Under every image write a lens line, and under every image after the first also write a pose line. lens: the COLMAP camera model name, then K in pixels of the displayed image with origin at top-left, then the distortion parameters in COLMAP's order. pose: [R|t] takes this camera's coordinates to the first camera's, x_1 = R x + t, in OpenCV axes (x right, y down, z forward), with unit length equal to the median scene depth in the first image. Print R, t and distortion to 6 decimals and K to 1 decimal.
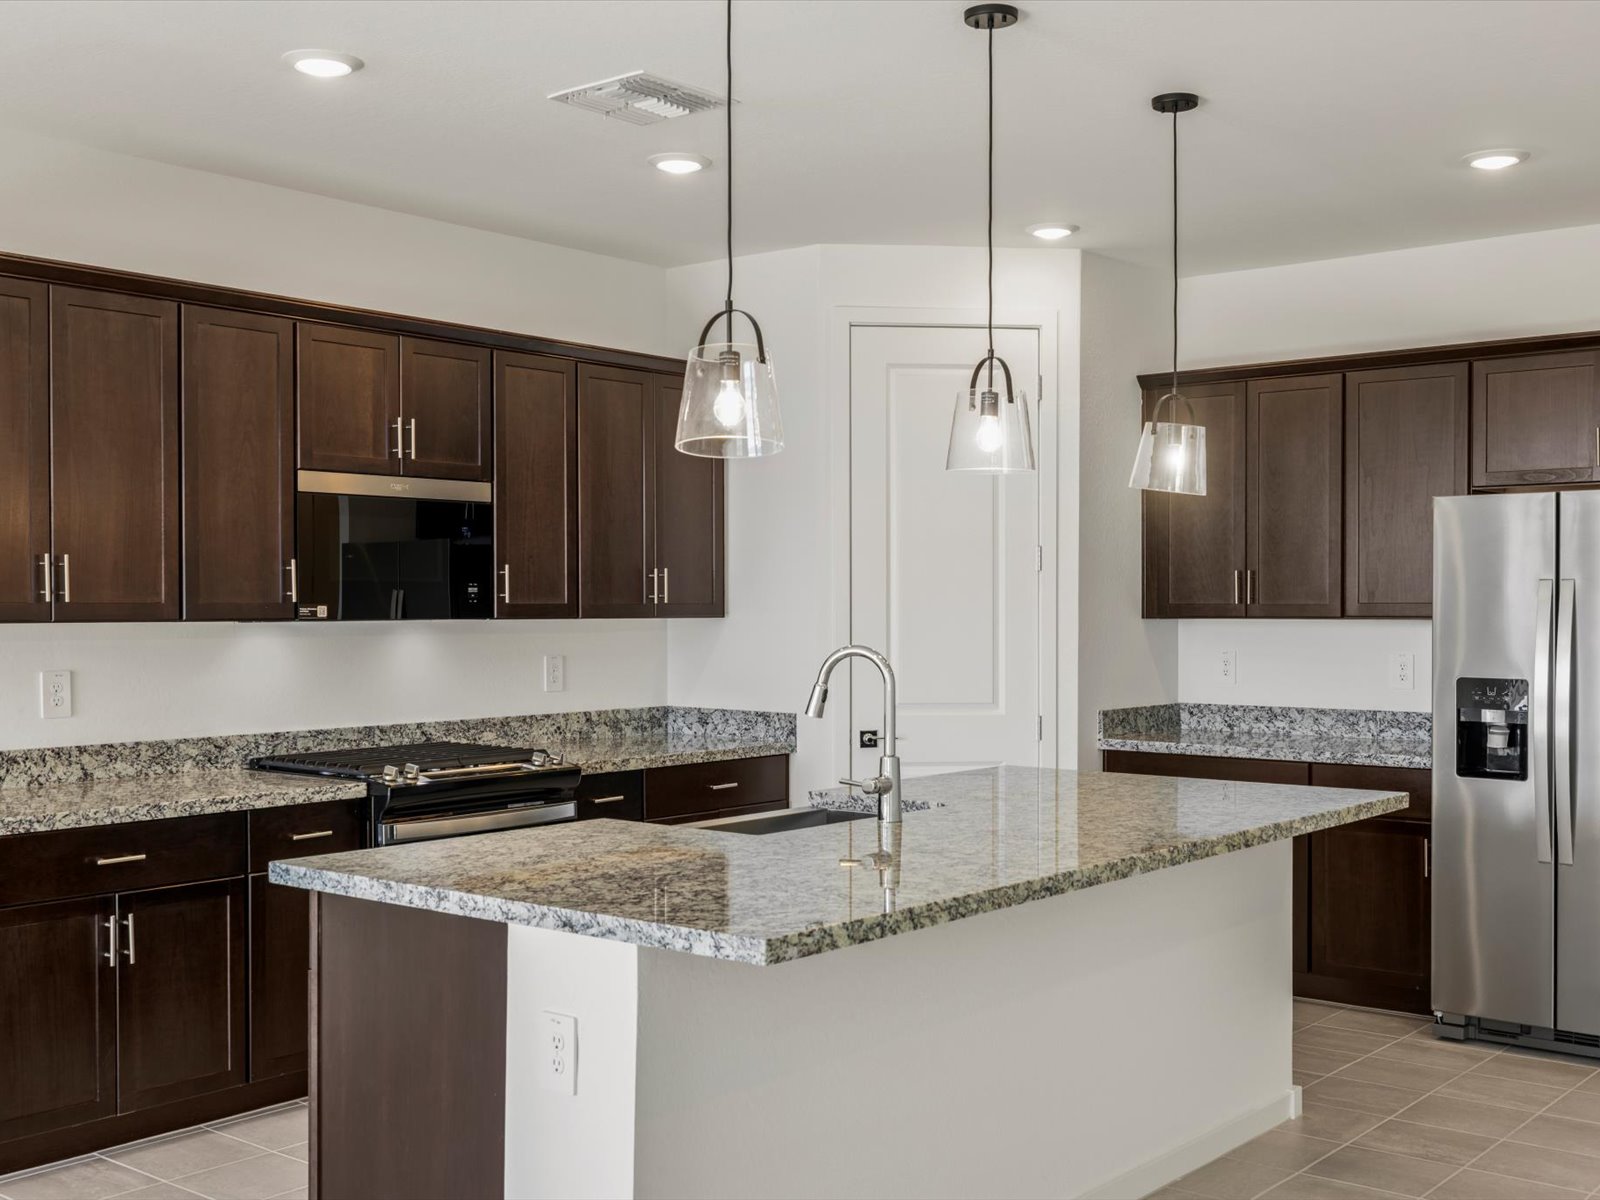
lens RADIAL K [[1744.7, 0, 804.0], [0, 1744.7, 637.5], [0, 0, 1]] dist [0.004936, -0.003363]
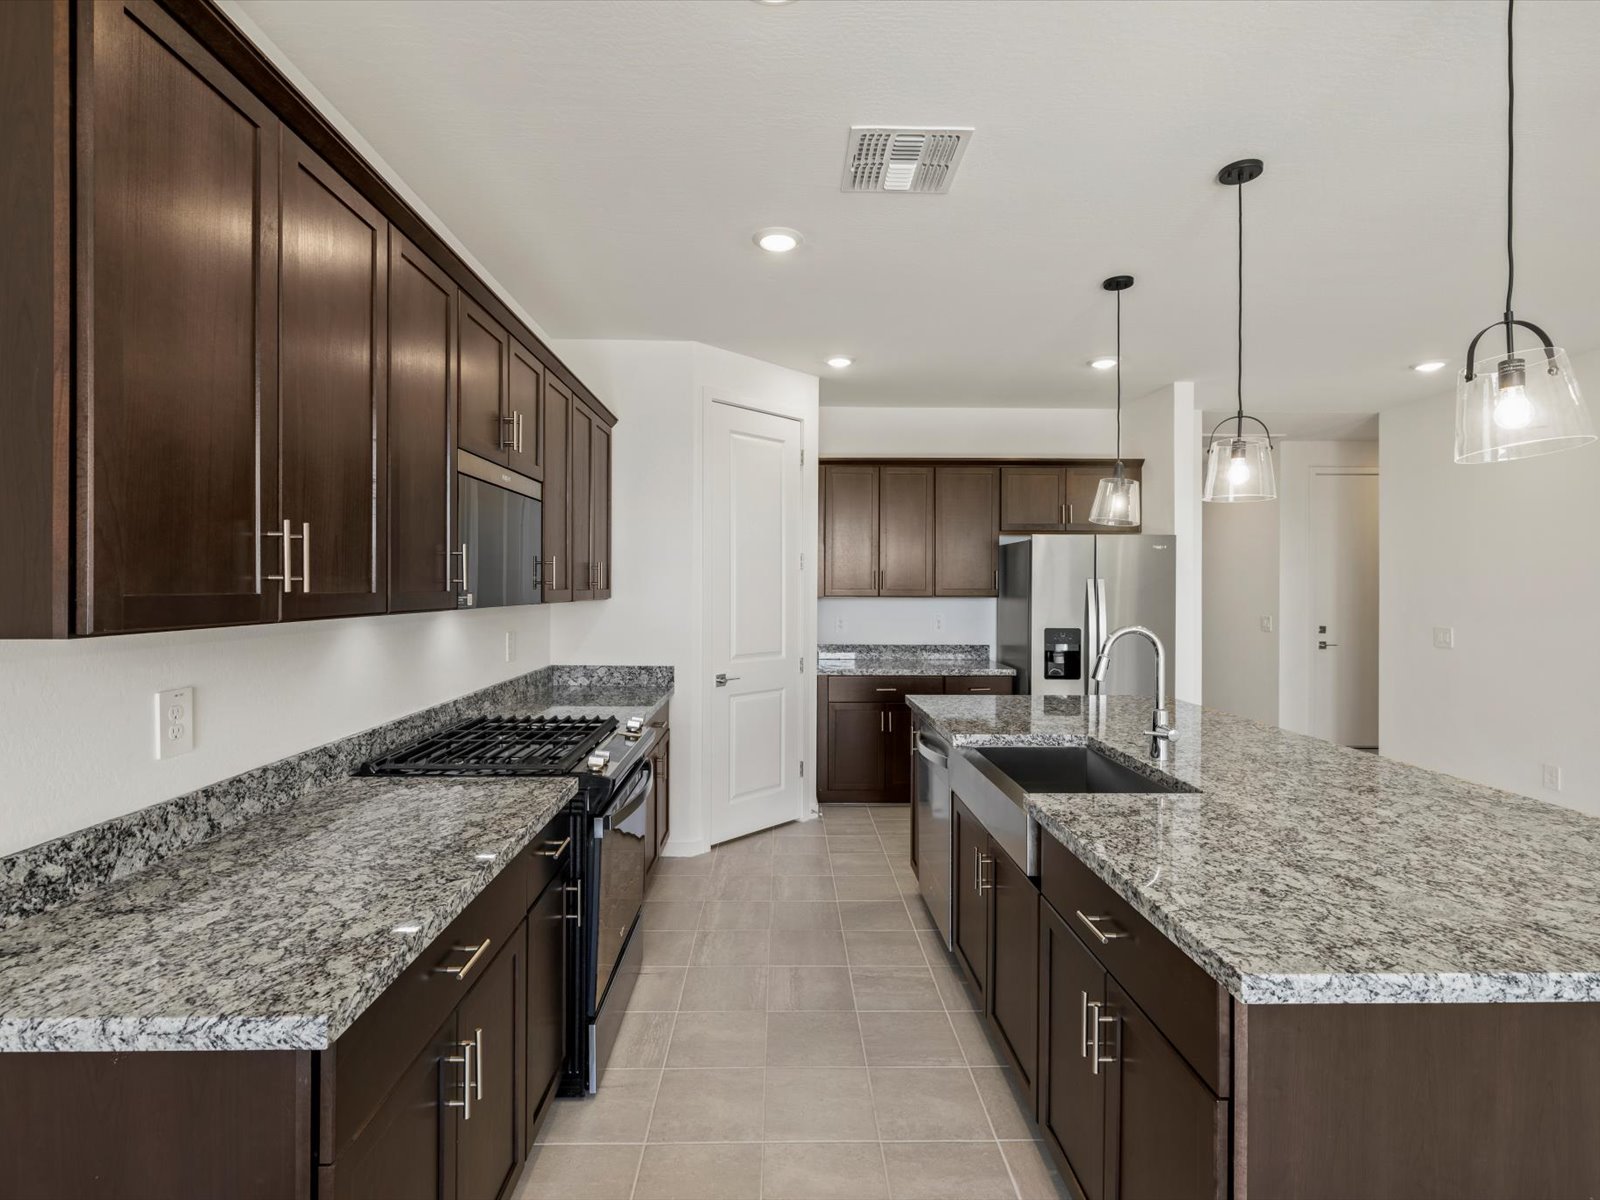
lens RADIAL K [[762.5, 0, 793.1], [0, 762.5, 591.2], [0, 0, 1]] dist [0.000306, 0.000241]
pose [[0.762507, -0.000981, 0.646979, -0.408315], [0.008296, 0.999931, -0.008260, -0.014346], [-0.646926, 0.011666, 0.762463, 0.565799]]
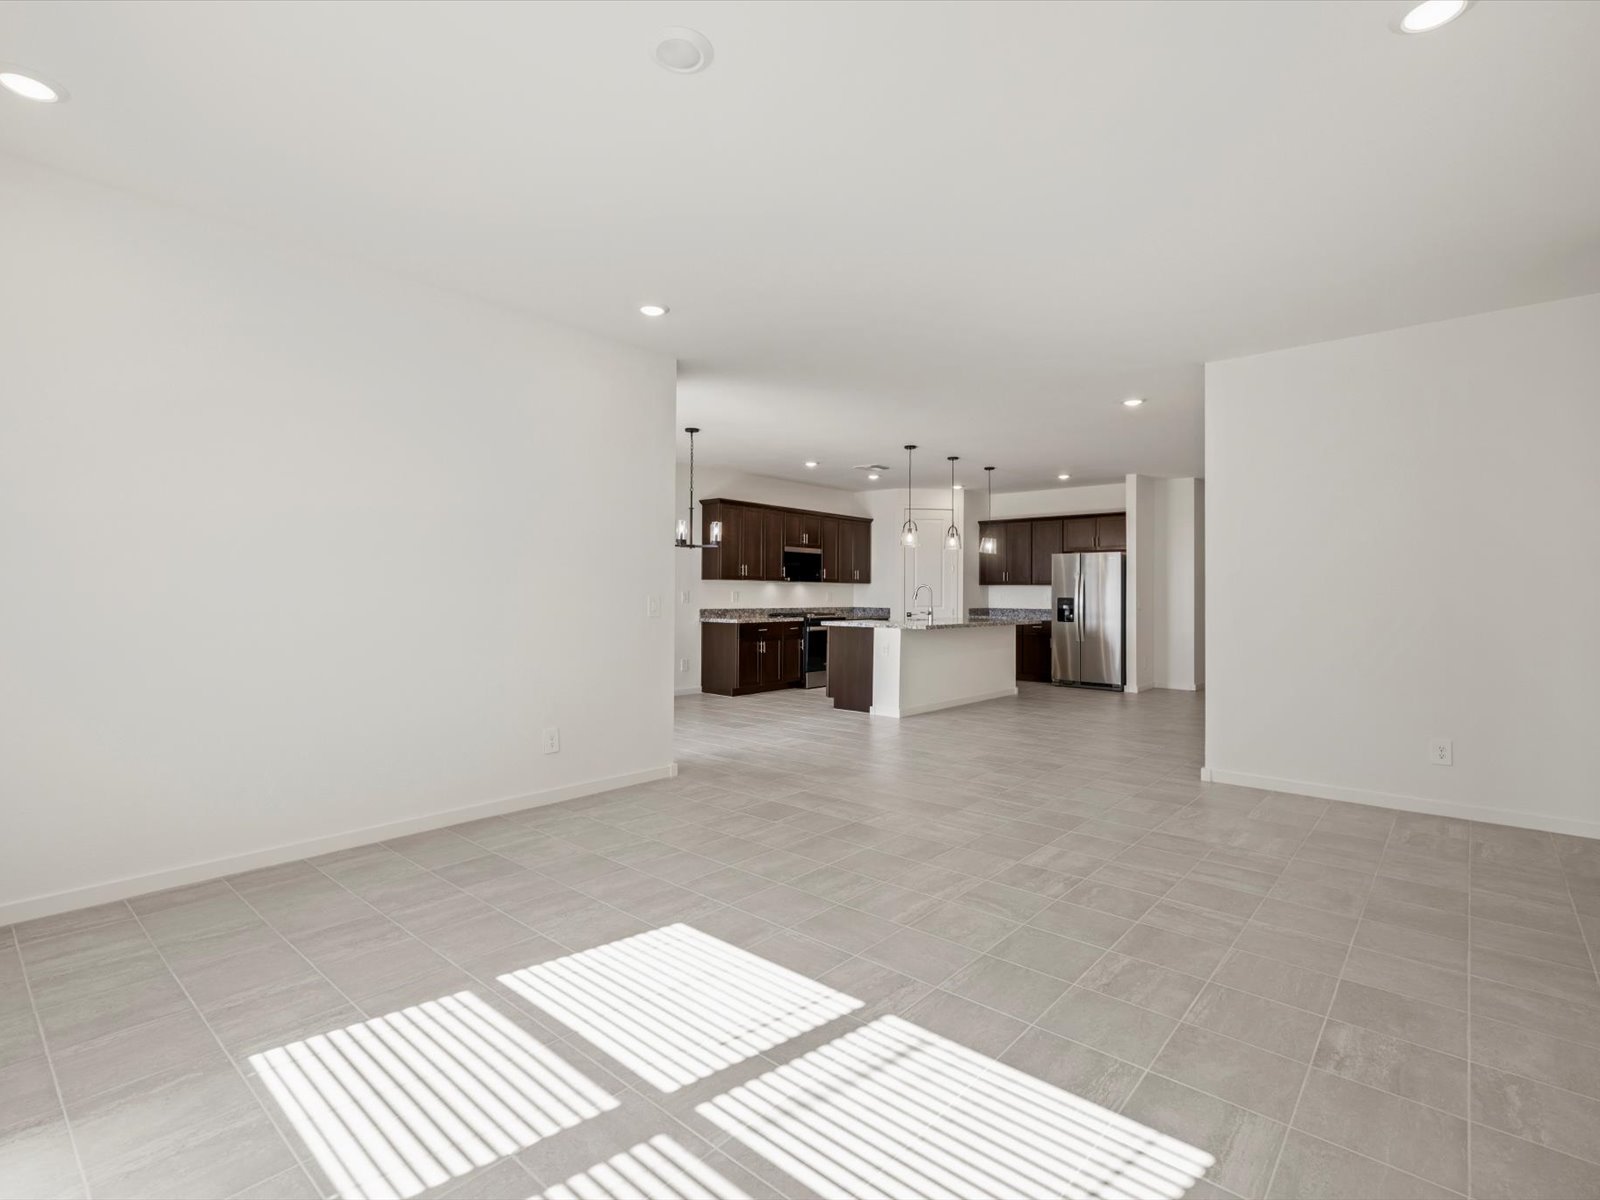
lens RADIAL K [[762.5, 0, 793.1], [0, 762.5, 591.2], [0, 0, 1]] dist [0.000306, 0.000241]
pose [[0.999403, 0.007039, -0.033827, -0.200424], [-0.007846, 0.999686, -0.023796, 0.058768], [0.033649, 0.024047, 0.999144, -0.870319]]
